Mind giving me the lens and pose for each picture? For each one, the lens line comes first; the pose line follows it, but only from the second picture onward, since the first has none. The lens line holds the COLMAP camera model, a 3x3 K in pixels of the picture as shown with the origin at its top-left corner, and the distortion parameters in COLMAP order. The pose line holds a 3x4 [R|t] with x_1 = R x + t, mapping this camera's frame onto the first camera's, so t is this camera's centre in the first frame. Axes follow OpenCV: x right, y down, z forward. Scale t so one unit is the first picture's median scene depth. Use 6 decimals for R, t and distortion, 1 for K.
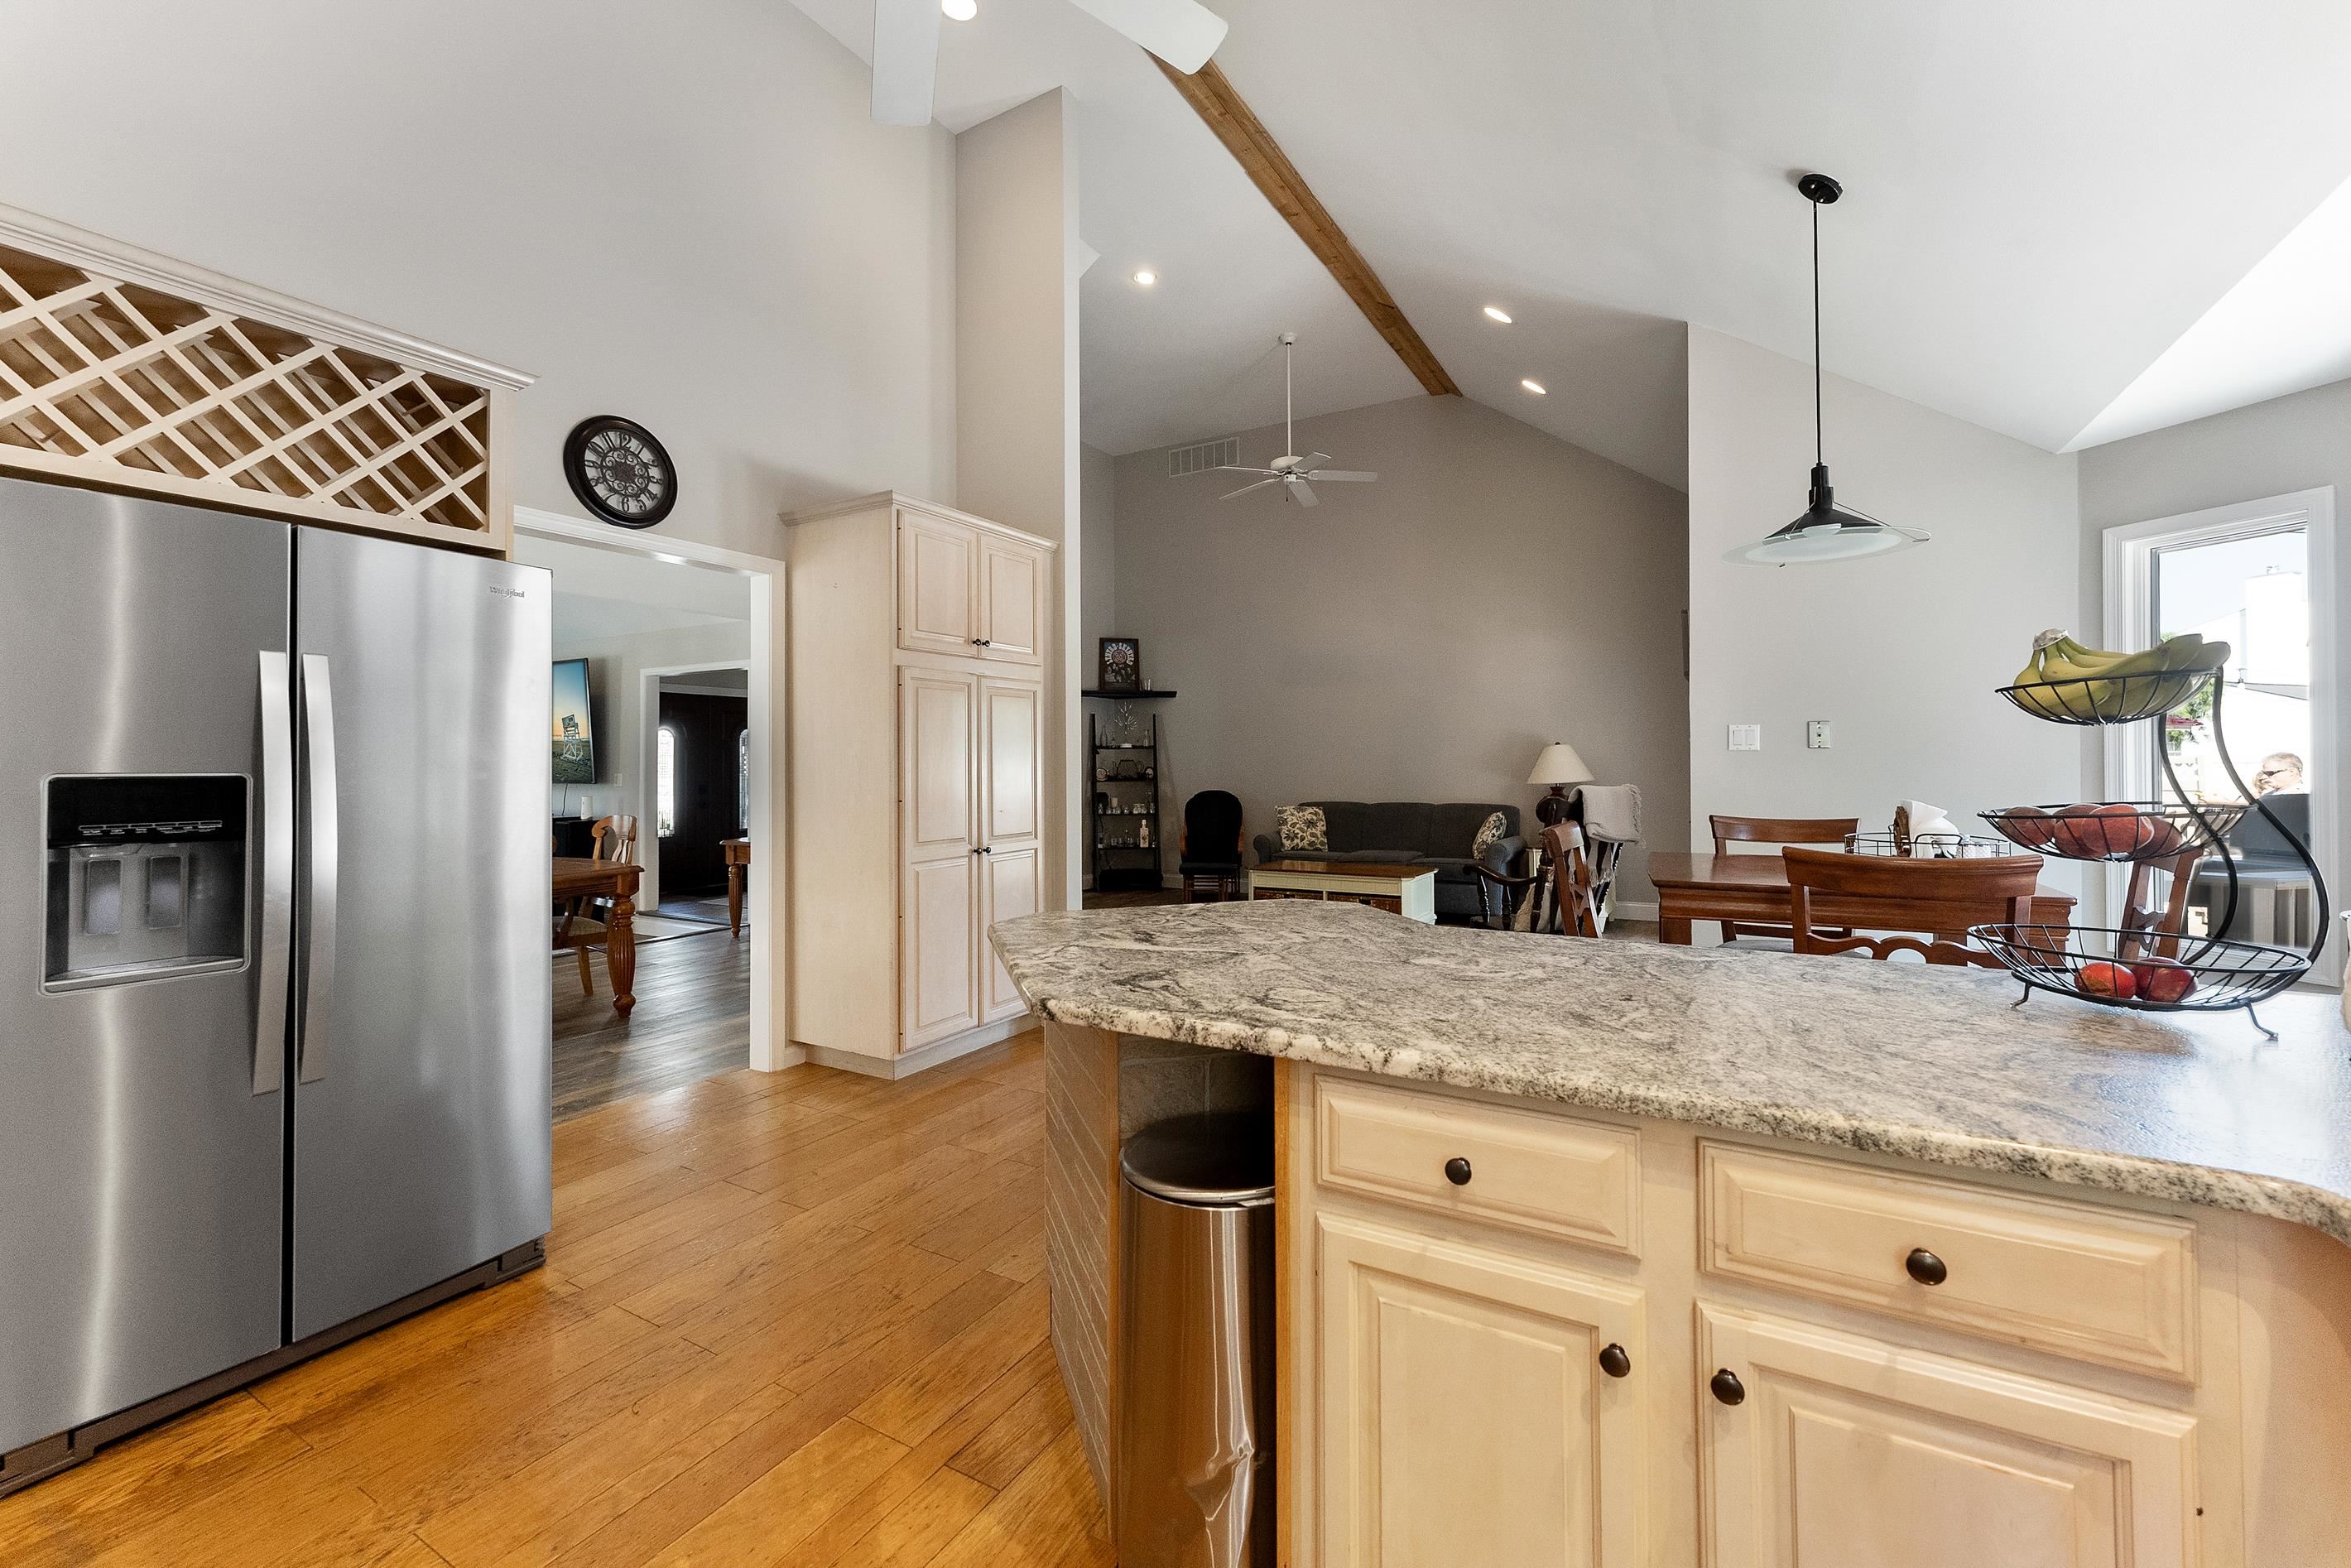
lens RADIAL K [[972.0, 0, 1171.4], [0, 972.0, 778.7], [0, 0, 1]] dist [-0.001533, 0.000189]
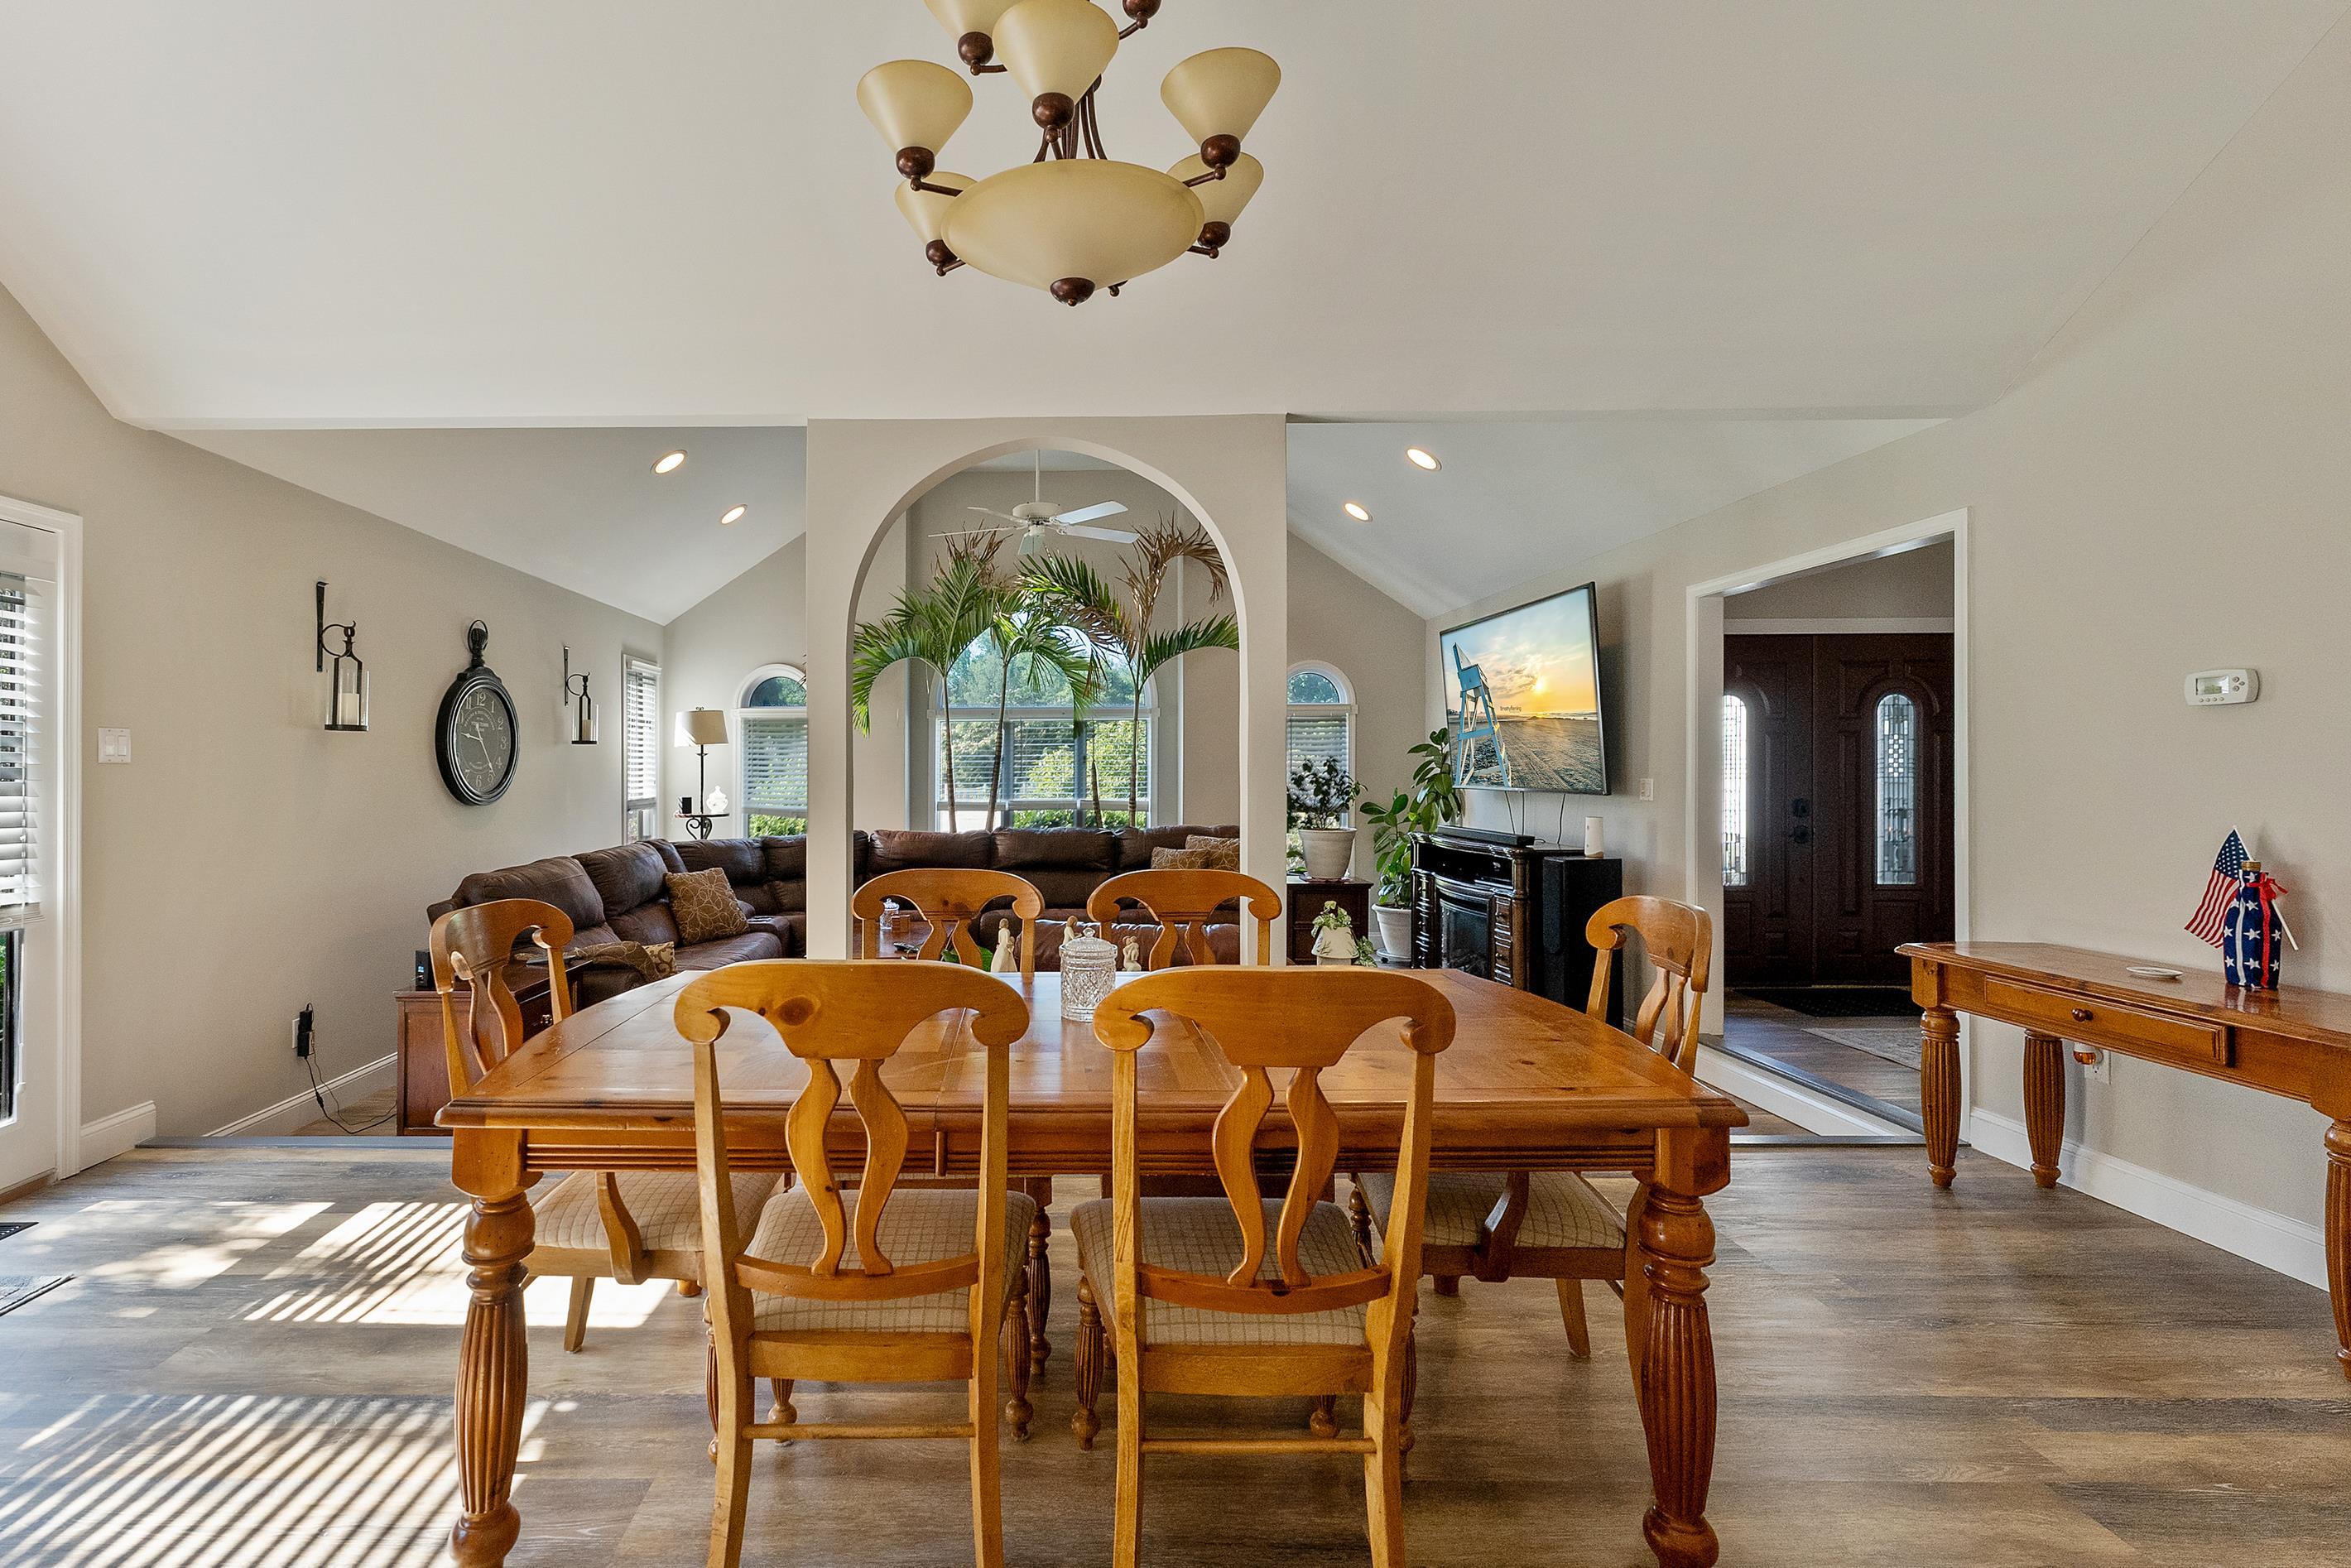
lens RADIAL K [[981.7, 0, 1048.3], [0, 981.7, 773.7], [0, 0, 1]] dist [-0.000774, 0.000009]
pose [[0.487194, -0.003842, -0.873285, -0.248998], [-0.001299, 0.999986, -0.005124, -0.006546], [0.873293, 0.003630, 0.487183, 0.431800]]
